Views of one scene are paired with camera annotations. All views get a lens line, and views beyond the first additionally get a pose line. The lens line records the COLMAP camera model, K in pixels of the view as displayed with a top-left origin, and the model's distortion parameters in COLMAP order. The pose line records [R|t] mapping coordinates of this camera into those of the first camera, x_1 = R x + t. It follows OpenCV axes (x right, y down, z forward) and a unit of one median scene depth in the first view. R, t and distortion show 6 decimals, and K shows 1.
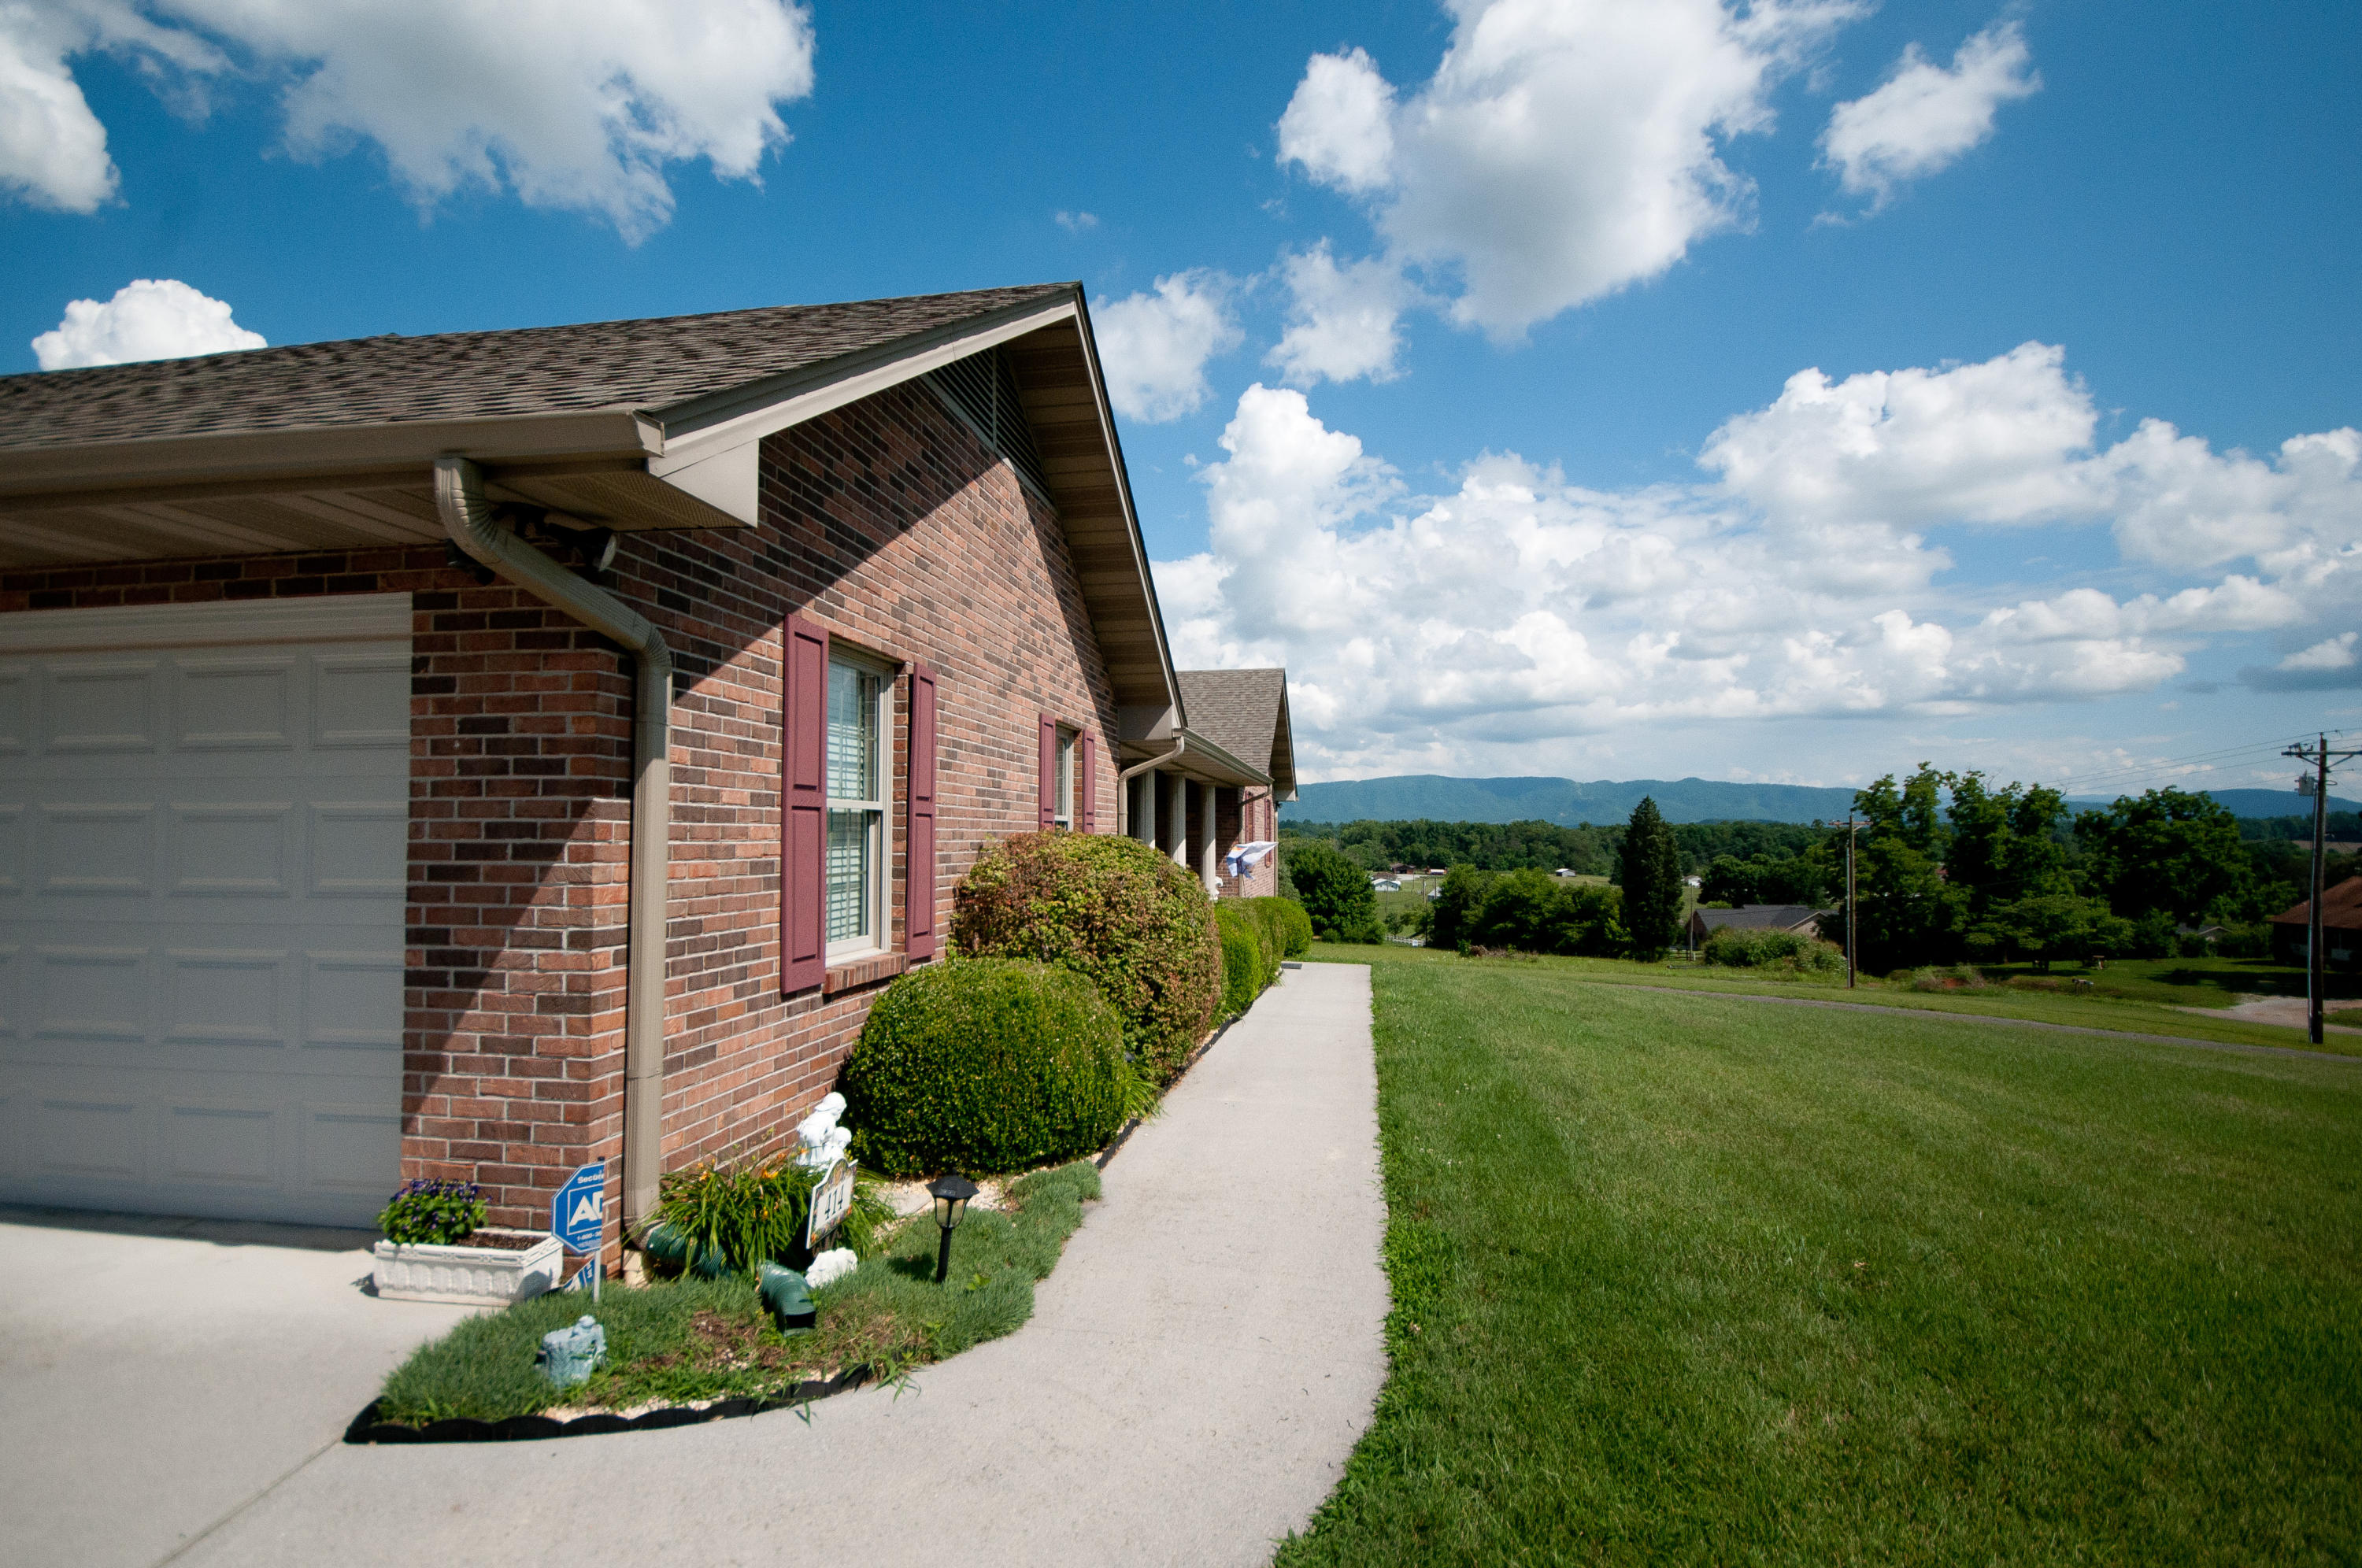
lens RADIAL K [[1075.1, 0, 1174.0], [0, 1075.1, 800.1], [0, 0, 1]] dist [0.002373, -0.000113]
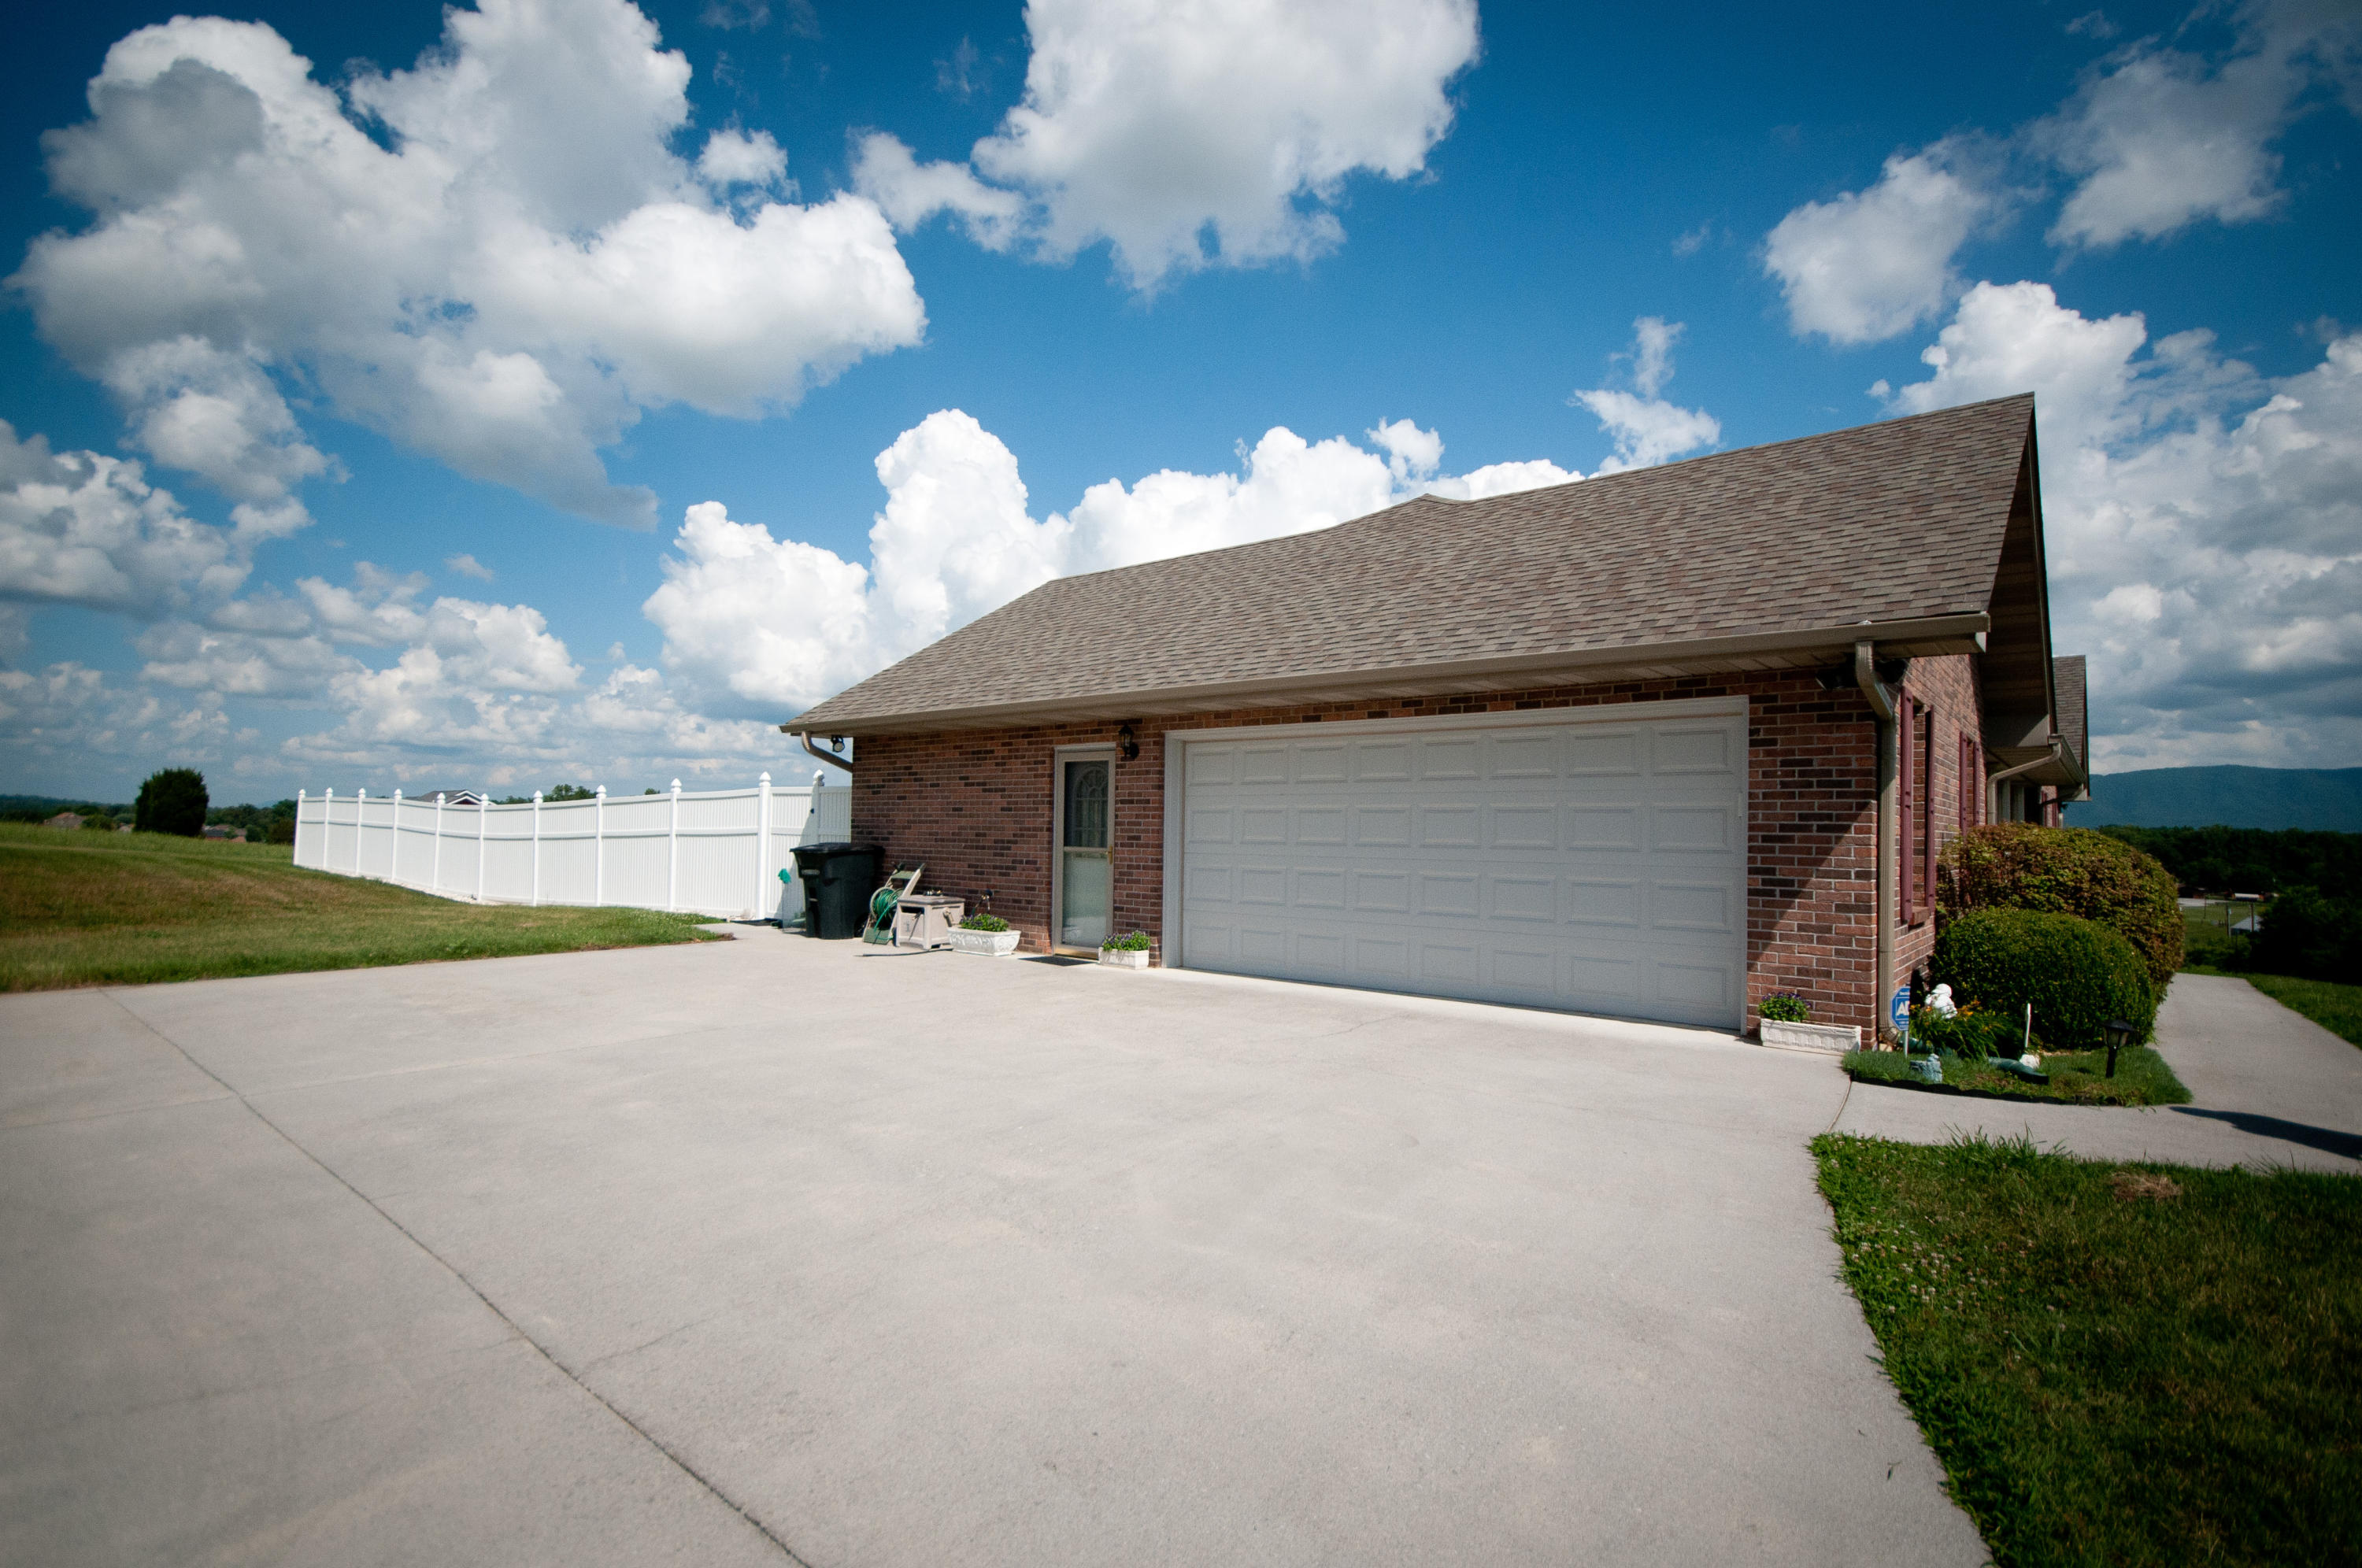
lens RADIAL K [[1181.8, 0, 1182.2], [0, 1181.8, 815.6], [0, 0, 1]] dist [0.075213, 0.000094]
pose [[0.897122, 0.005159, -0.441753, -0.640231], [0.001063, 0.999904, 0.013836, -0.005554], [0.441782, -0.012882, 0.897030, -1.354079]]
